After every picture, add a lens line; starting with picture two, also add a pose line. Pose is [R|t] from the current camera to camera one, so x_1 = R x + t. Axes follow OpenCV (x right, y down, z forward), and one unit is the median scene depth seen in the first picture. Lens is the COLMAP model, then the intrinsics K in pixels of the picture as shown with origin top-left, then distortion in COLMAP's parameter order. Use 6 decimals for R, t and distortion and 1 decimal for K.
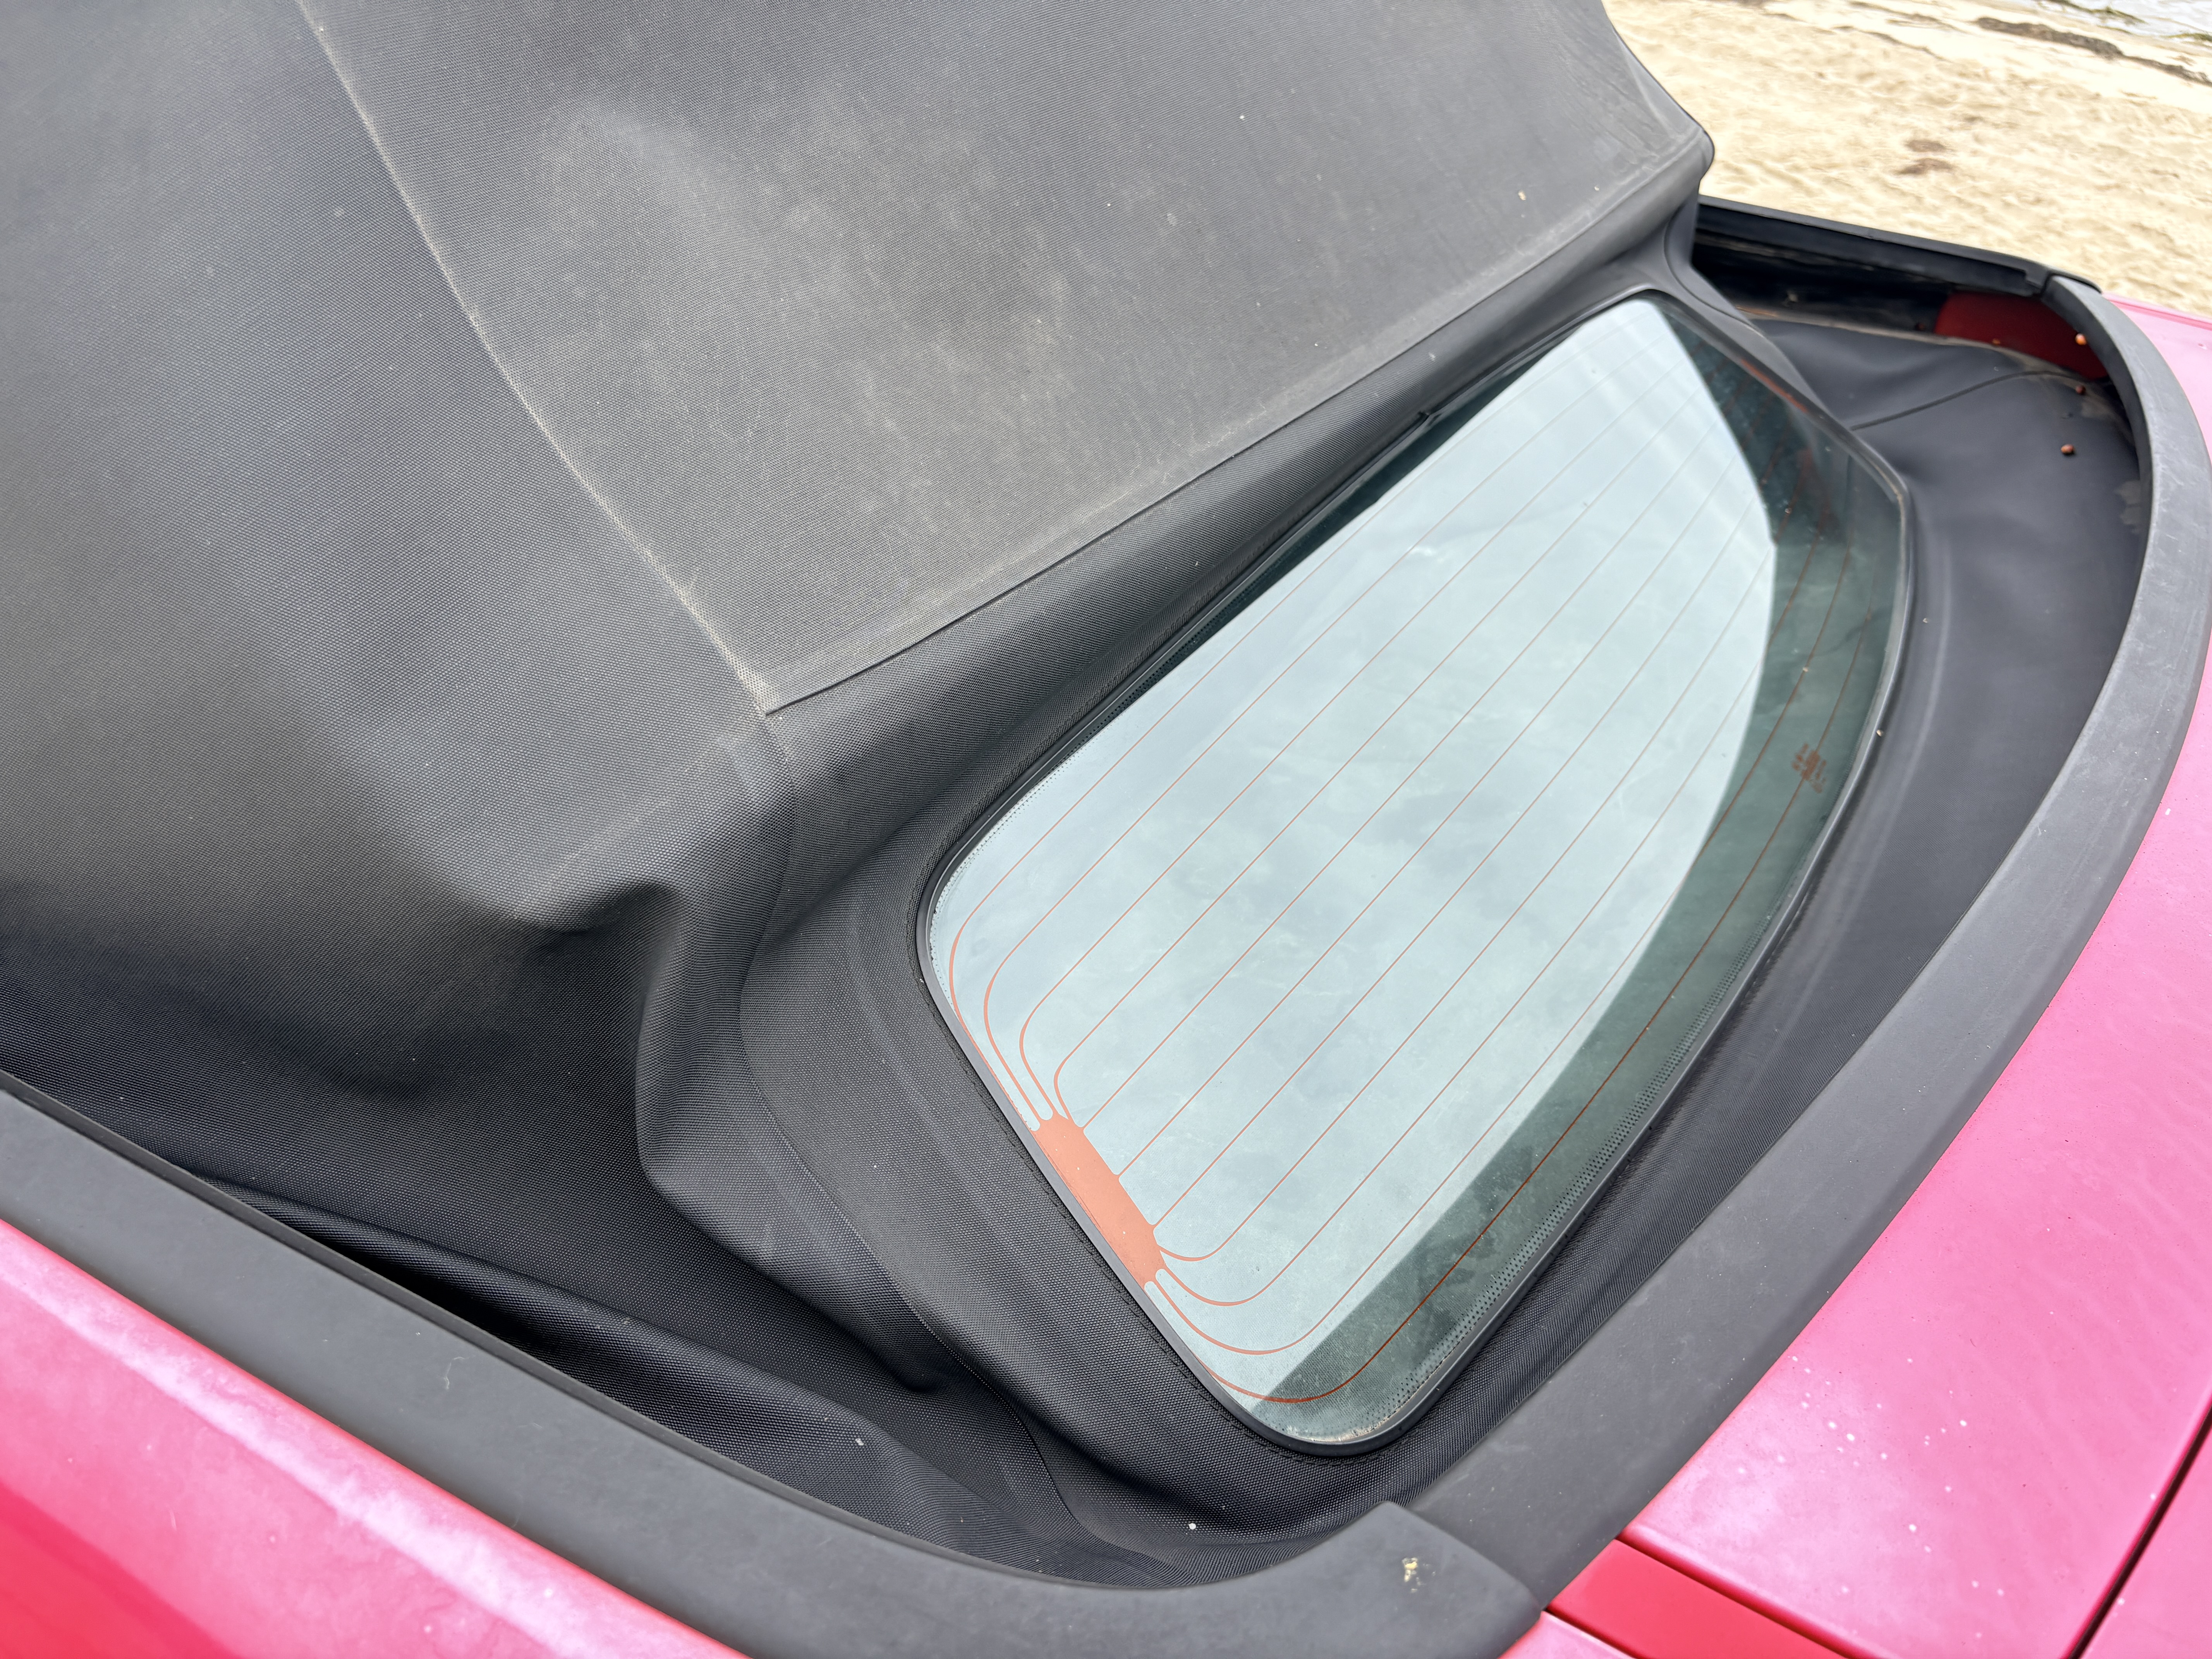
lens RADIAL K [[1674.8, 0, 1096.5], [0, 1674.8, 844.2], [0, 0, 1]] dist [0.041406, -0.035159]
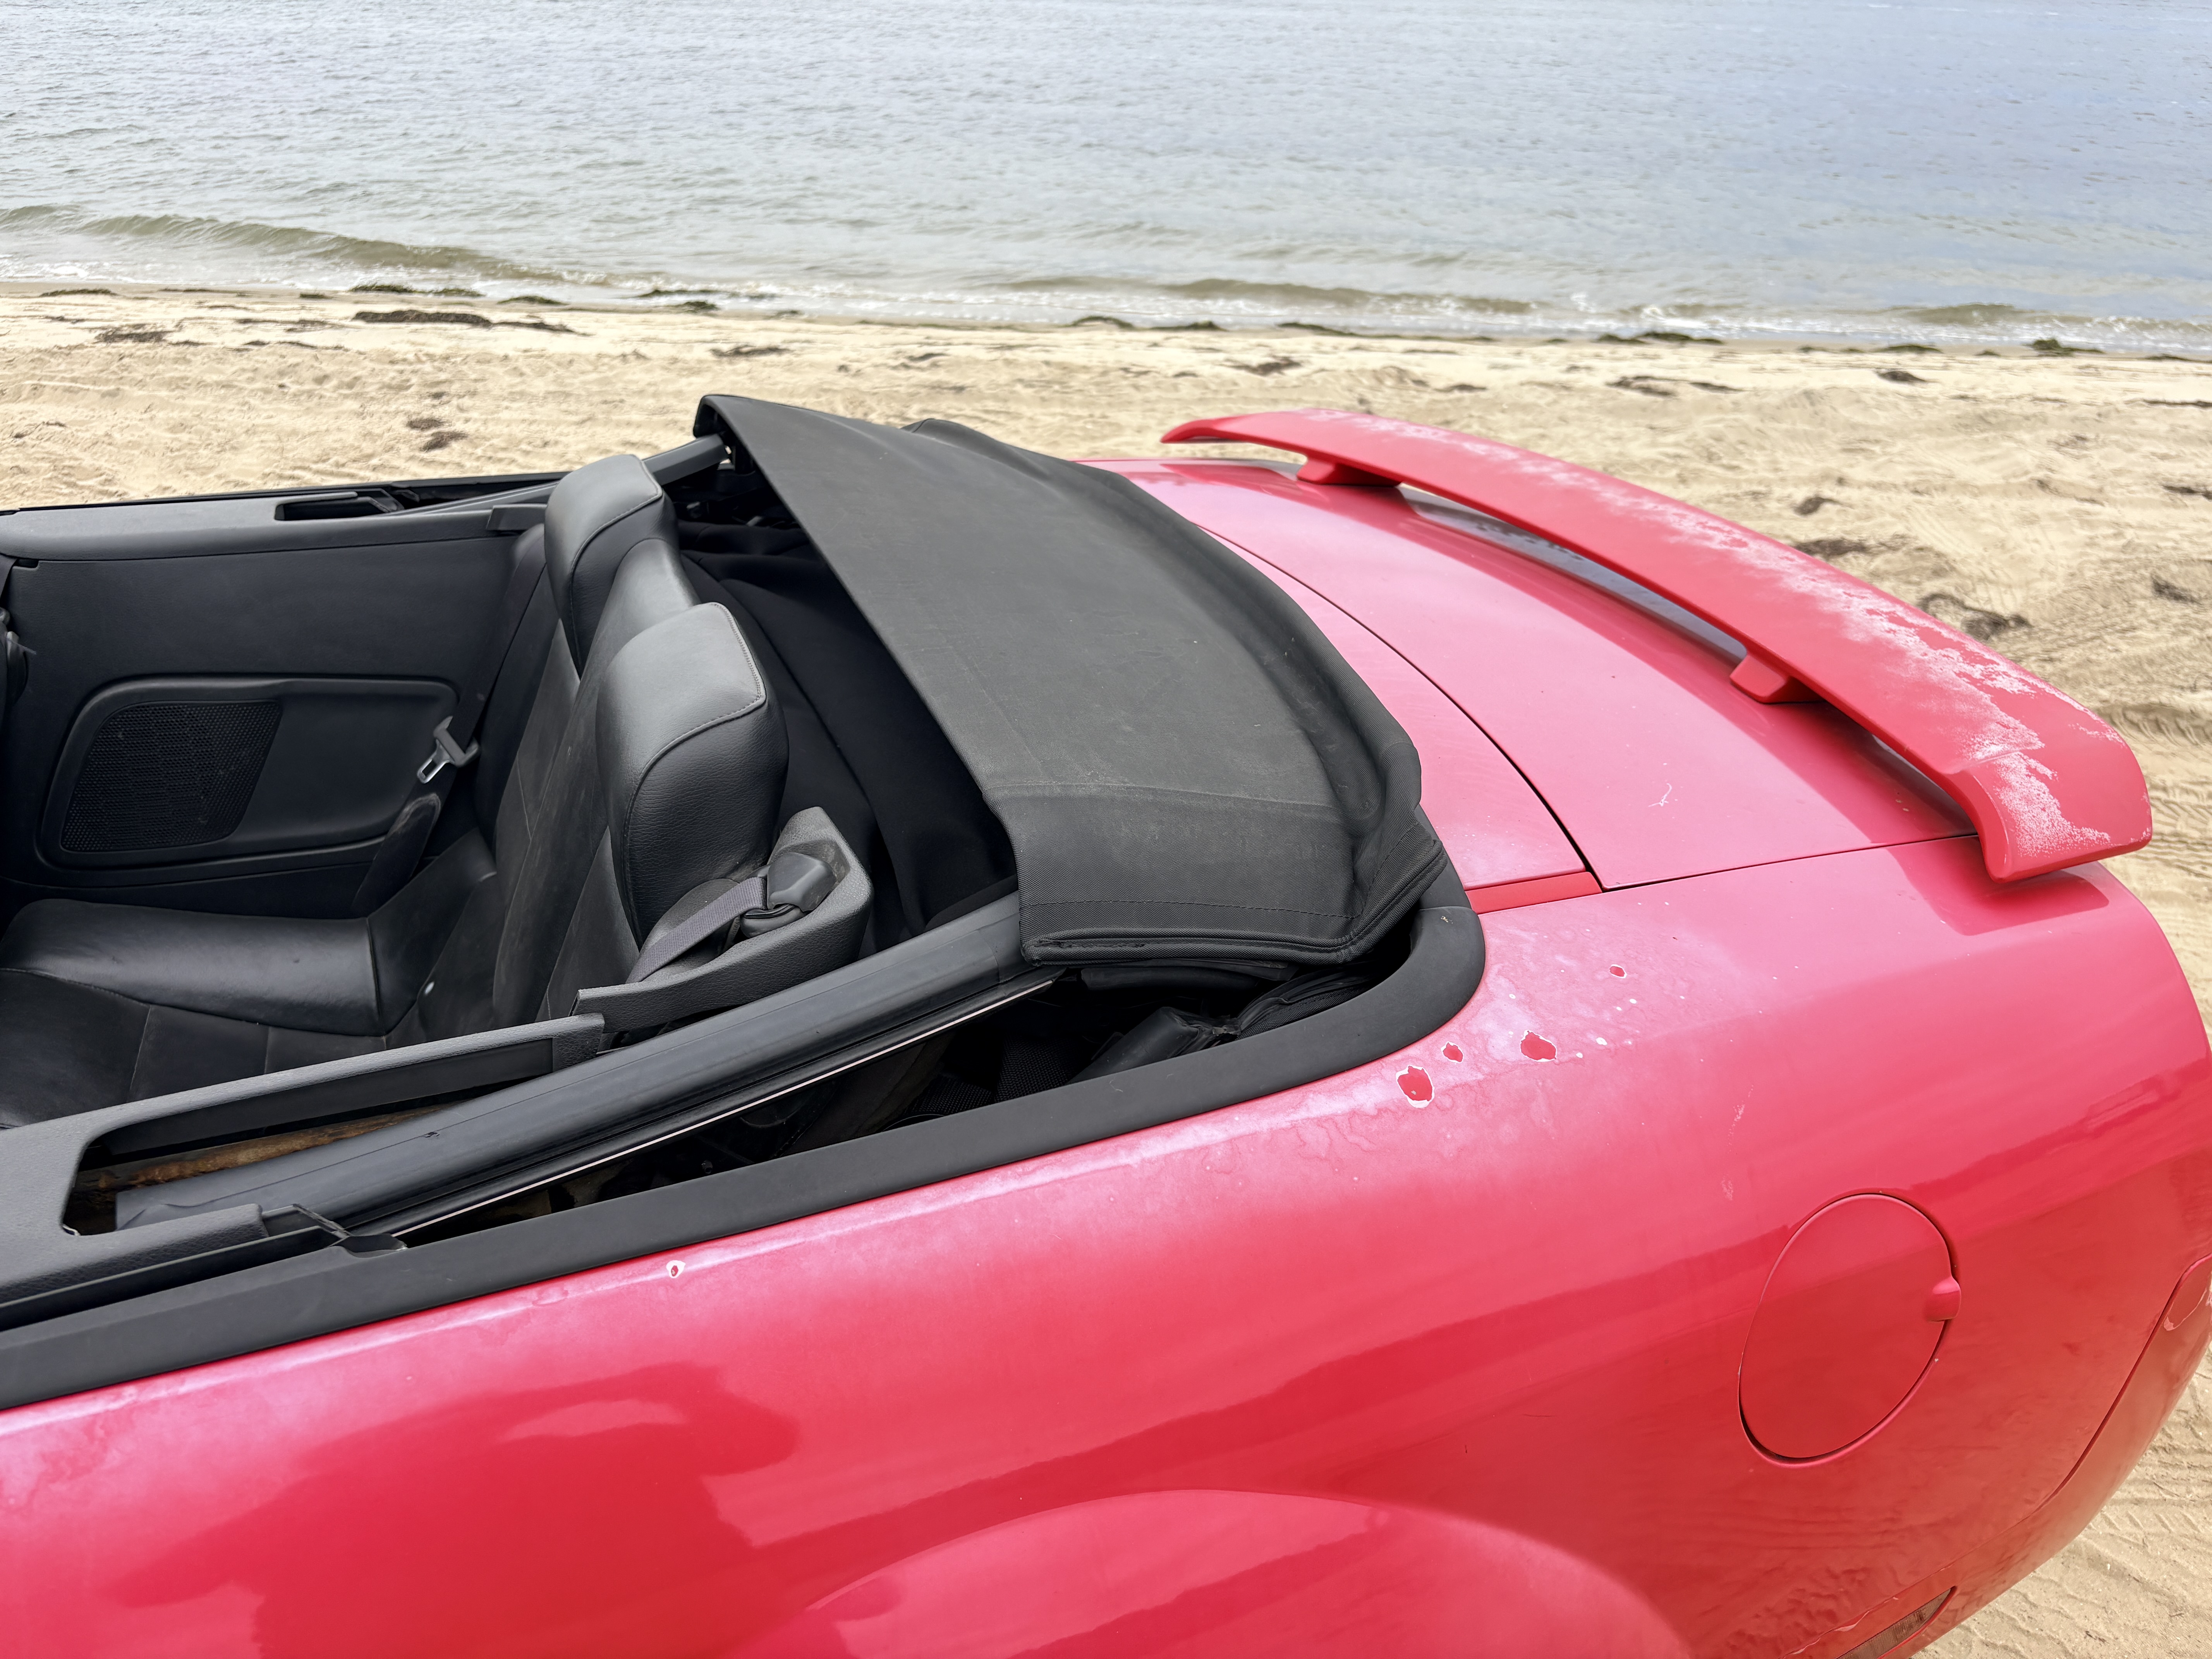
lens RADIAL K [[1674.8, 0, 1096.5], [0, 1674.8, 844.2], [0, 0, 1]] dist [0.041406, -0.035159]
pose [[0.627311, -0.385202, 0.676831, -0.116691], [0.481476, 0.874933, 0.051697, -0.003437], [-0.612096, 0.293448, 0.734321, -0.036247]]
